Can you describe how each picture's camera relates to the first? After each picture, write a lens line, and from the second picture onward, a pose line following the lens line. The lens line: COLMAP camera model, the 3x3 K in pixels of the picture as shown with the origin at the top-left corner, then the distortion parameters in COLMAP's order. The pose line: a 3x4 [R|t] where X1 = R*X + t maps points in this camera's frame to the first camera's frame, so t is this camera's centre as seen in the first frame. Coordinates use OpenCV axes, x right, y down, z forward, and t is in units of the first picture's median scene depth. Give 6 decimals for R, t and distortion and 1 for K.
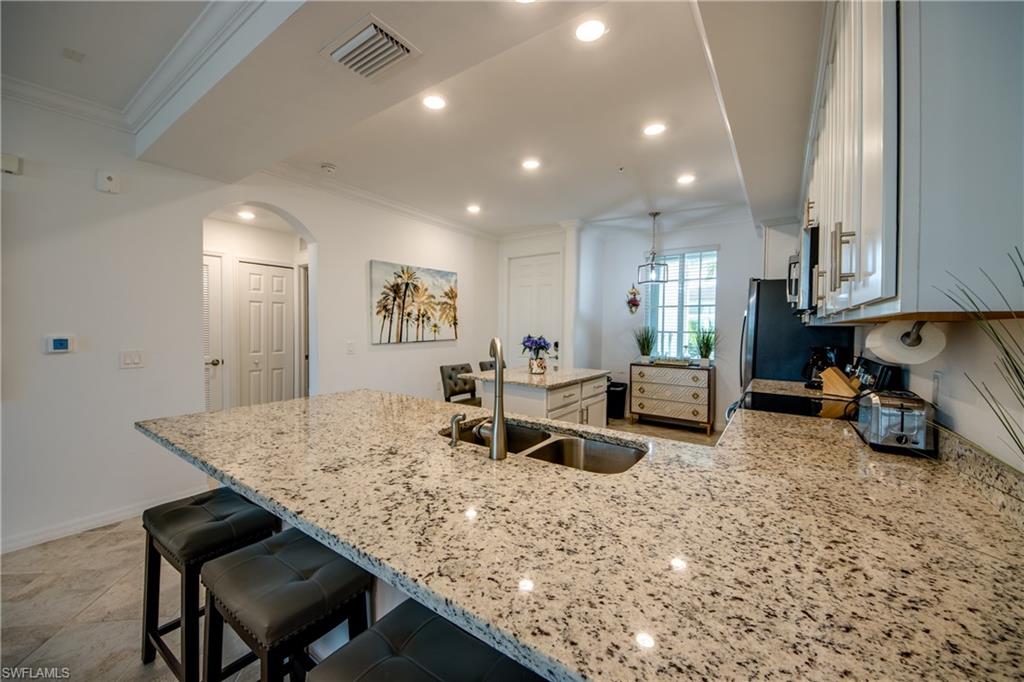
lens RADIAL K [[404.2, 0, 487.4], [0, 404.2, 334.2], [0, 0, 1]] dist [0.027164, -0.000233]
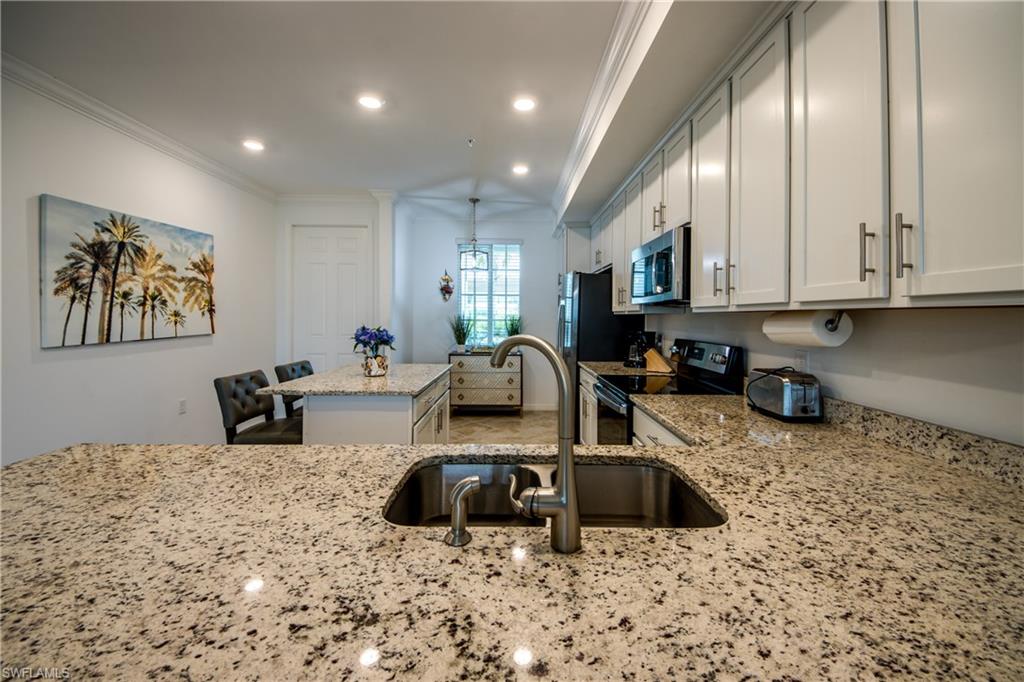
lens RADIAL K [[406.6, 0, 528.9], [0, 406.6, 318.9], [0, 0, 1]] dist [0.028204, -0.021298]
pose [[0.784456, -0.007808, 0.620136, -0.107168], [0.012409, 0.999918, -0.003108, -0.004737], [-0.620061, 0.010133, 0.784488, 0.164271]]
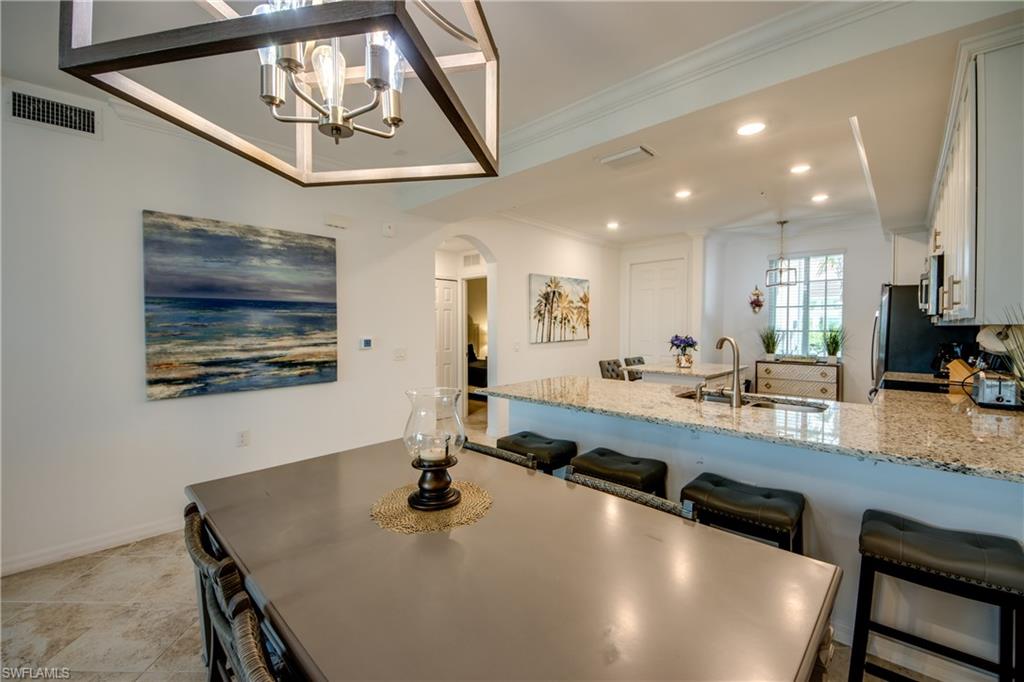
lens RADIAL K [[428.8, 0, 491.3], [0, 428.8, 337.1], [0, 0, 1]] dist [-0.012472, -0.000147]
pose [[0.988473, -0.006270, -0.151268, -0.199818], [0.007148, 0.999961, 0.005264, -0.001678], [0.151229, -0.006285, 0.988479, -0.261365]]
